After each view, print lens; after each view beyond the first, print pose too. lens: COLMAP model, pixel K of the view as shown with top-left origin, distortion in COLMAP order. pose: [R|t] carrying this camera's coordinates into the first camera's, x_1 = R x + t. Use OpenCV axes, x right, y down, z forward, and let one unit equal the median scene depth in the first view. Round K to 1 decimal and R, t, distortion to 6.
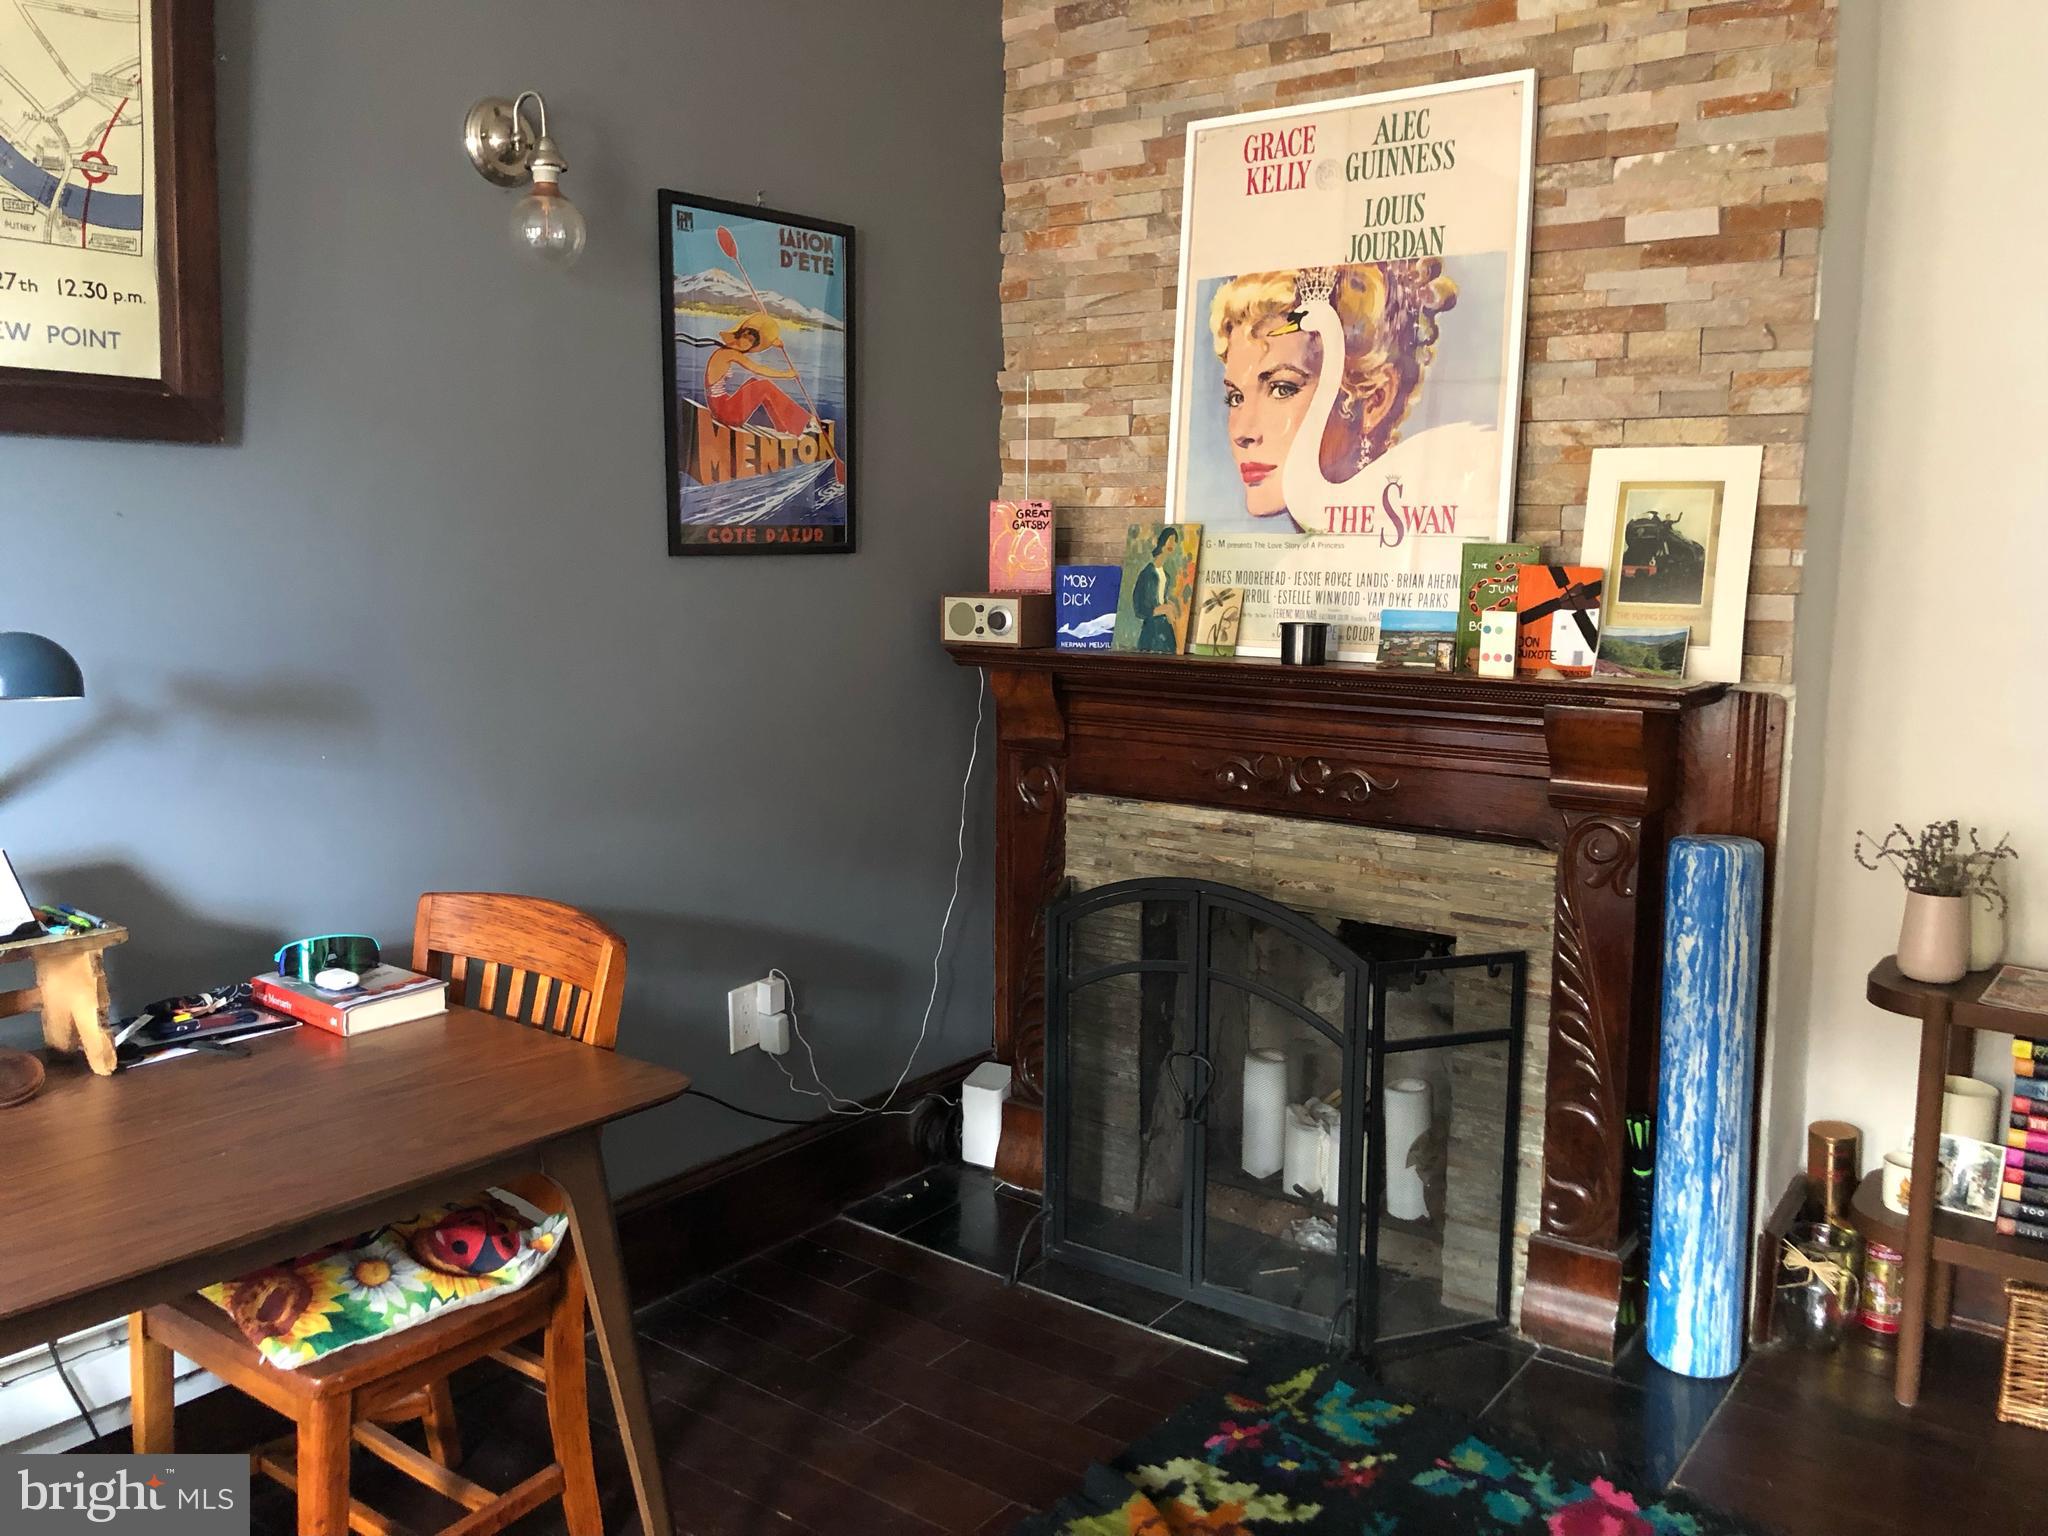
lens RADIAL K [[1687.3, 0, 1030.3], [0, 1687.3, 746.6], [0, 0, 1]] dist [0.035892, -0.049383]
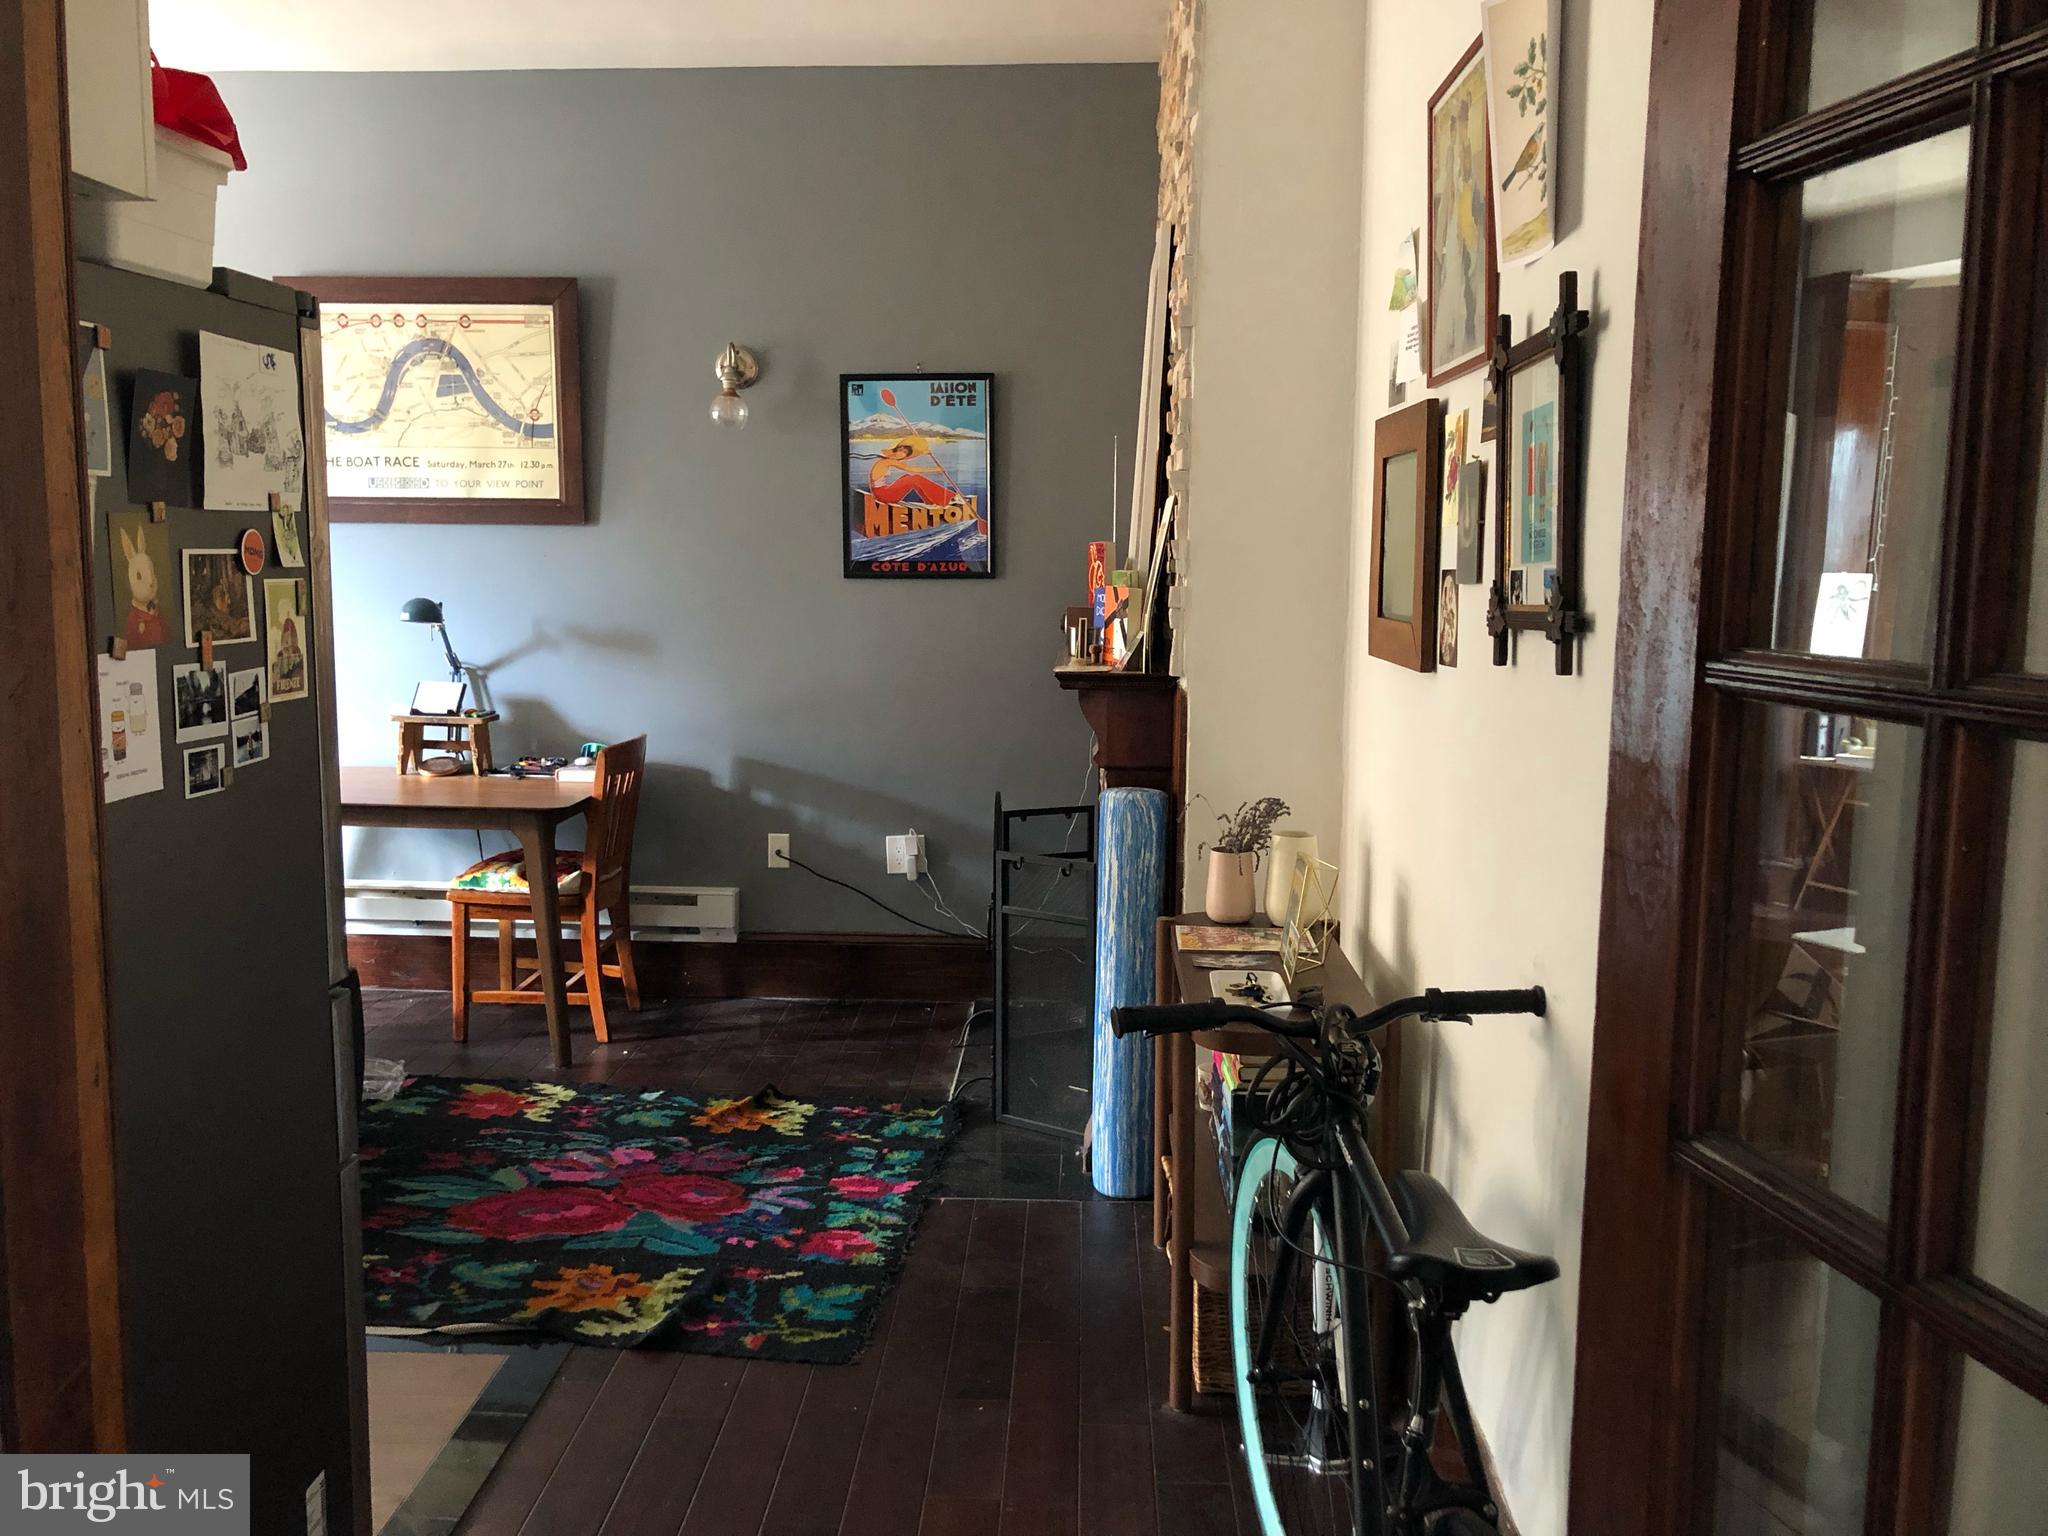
lens RADIAL K [[1656.0, 0, 1024.0], [0, 1656.0, 768.0], [0, 0, 1]] dist [0.008503, -0.080768]
pose [[0.564611, 0.094509, -0.819929, 1.379612], [-0.109588, 0.993211, 0.039019, -0.003407], [0.818050, 0.067824, 0.571135, 0.181708]]
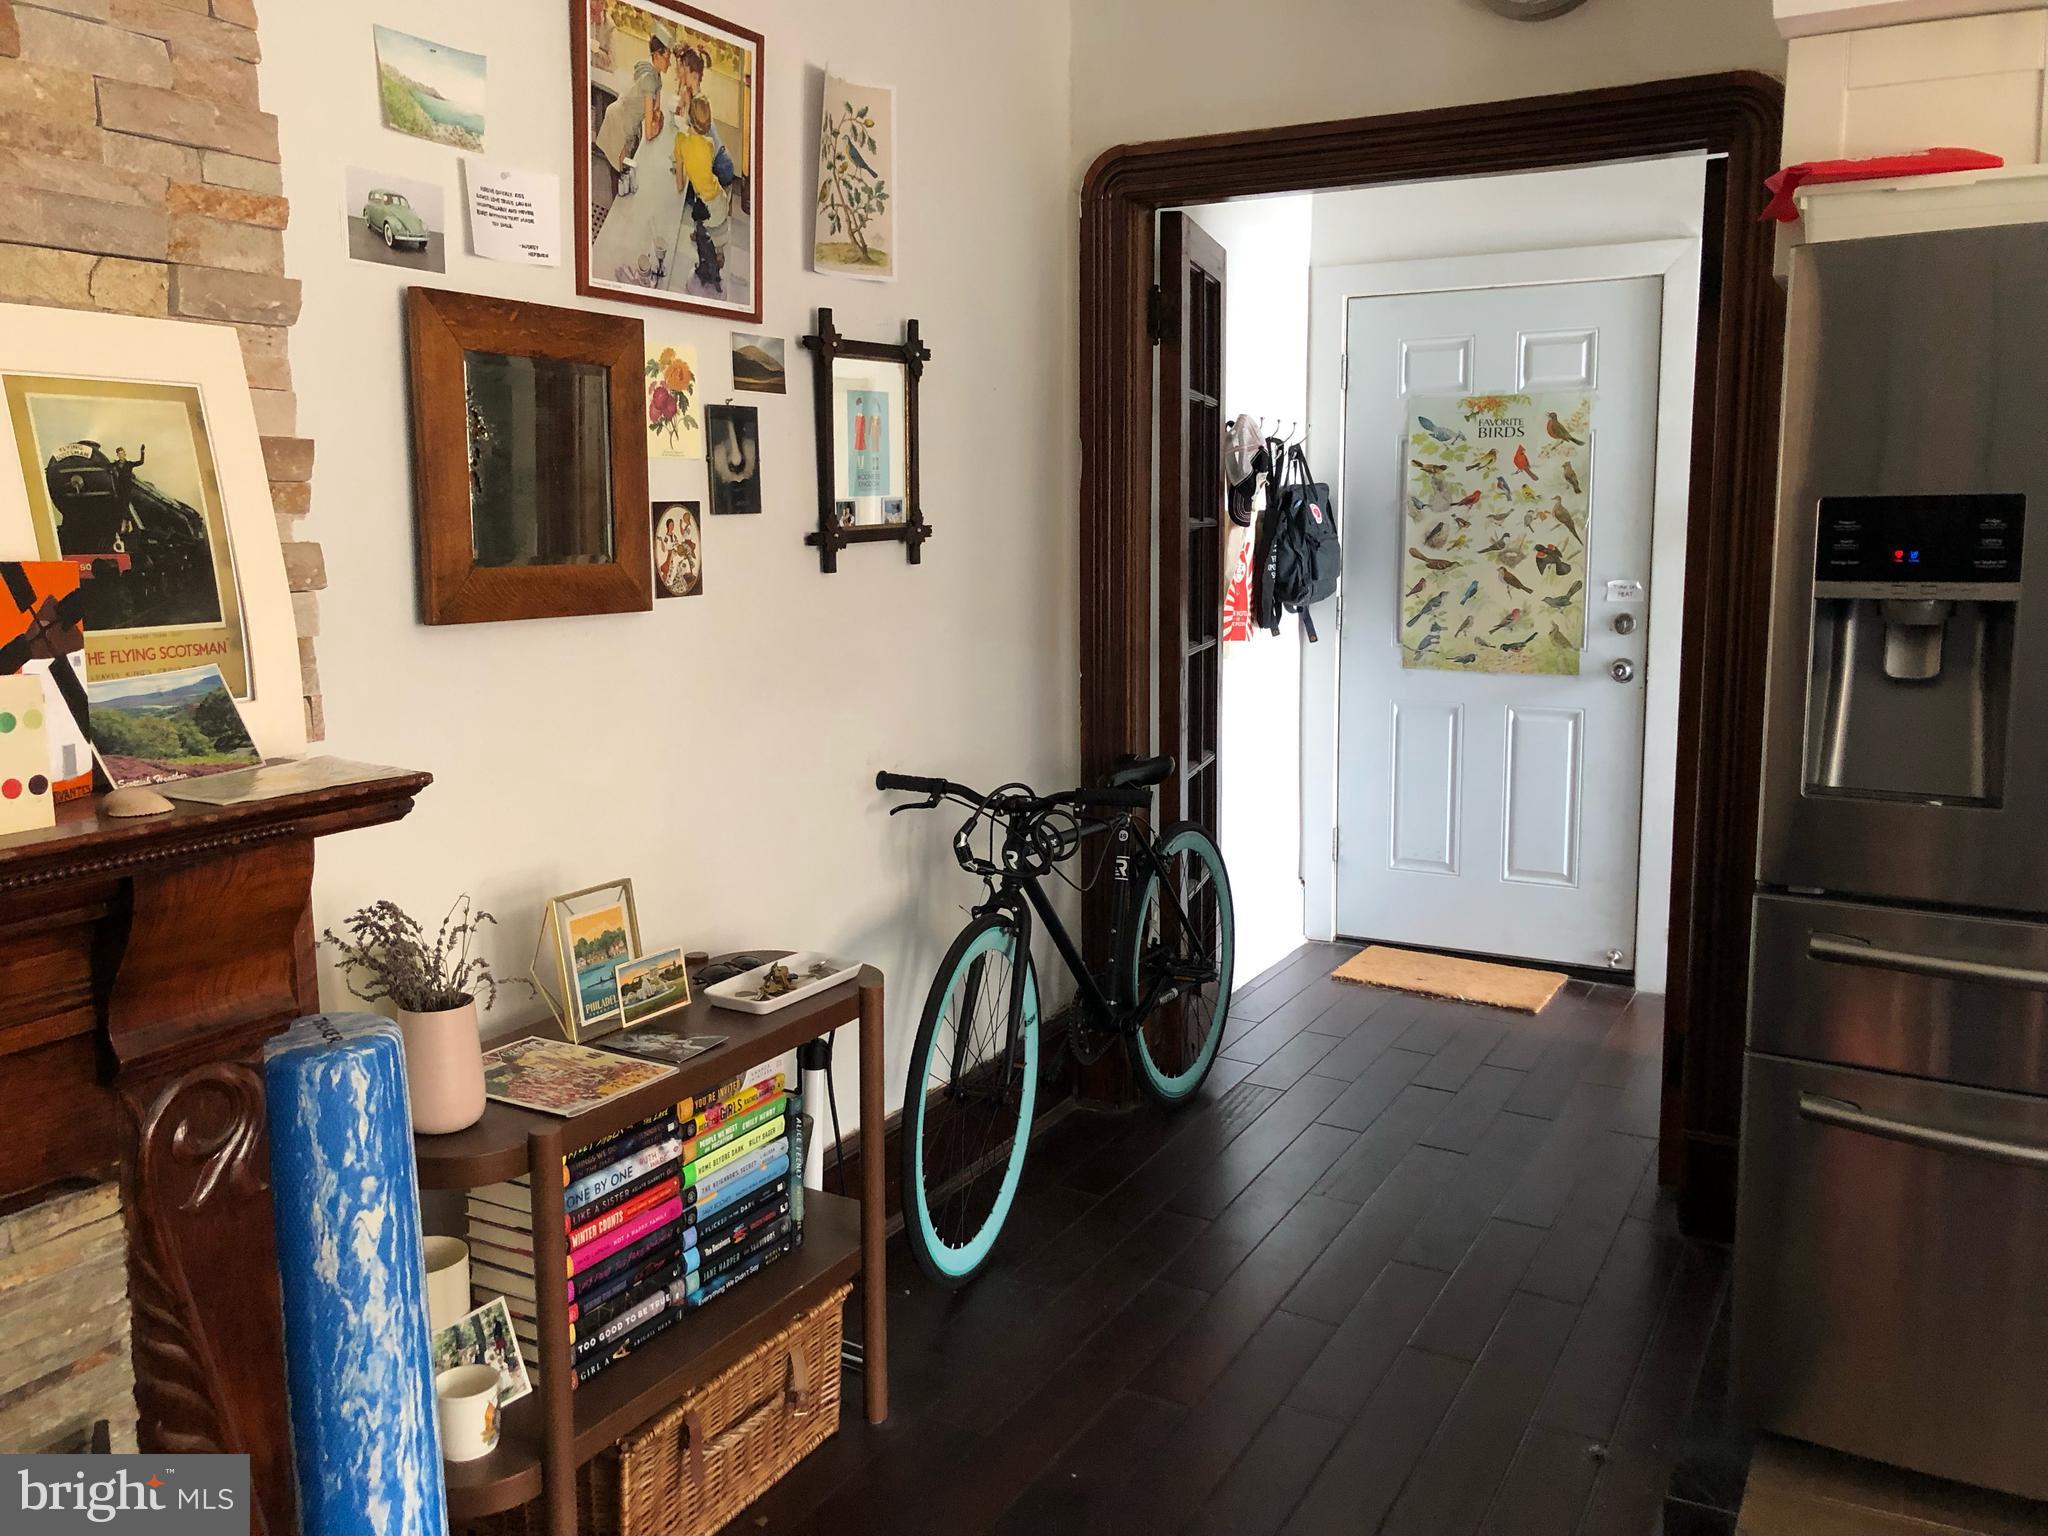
lens RADIAL K [[1687.3, 0, 1030.3], [0, 1687.3, 746.6], [0, 0, 1]] dist [0.035892, -0.049383]
pose [[-0.143823, -0.151908, 0.977875, -0.159644], [0.132615, 0.976277, 0.171164, -0.100078], [-0.980677, 0.154298, -0.120266, 0.801536]]
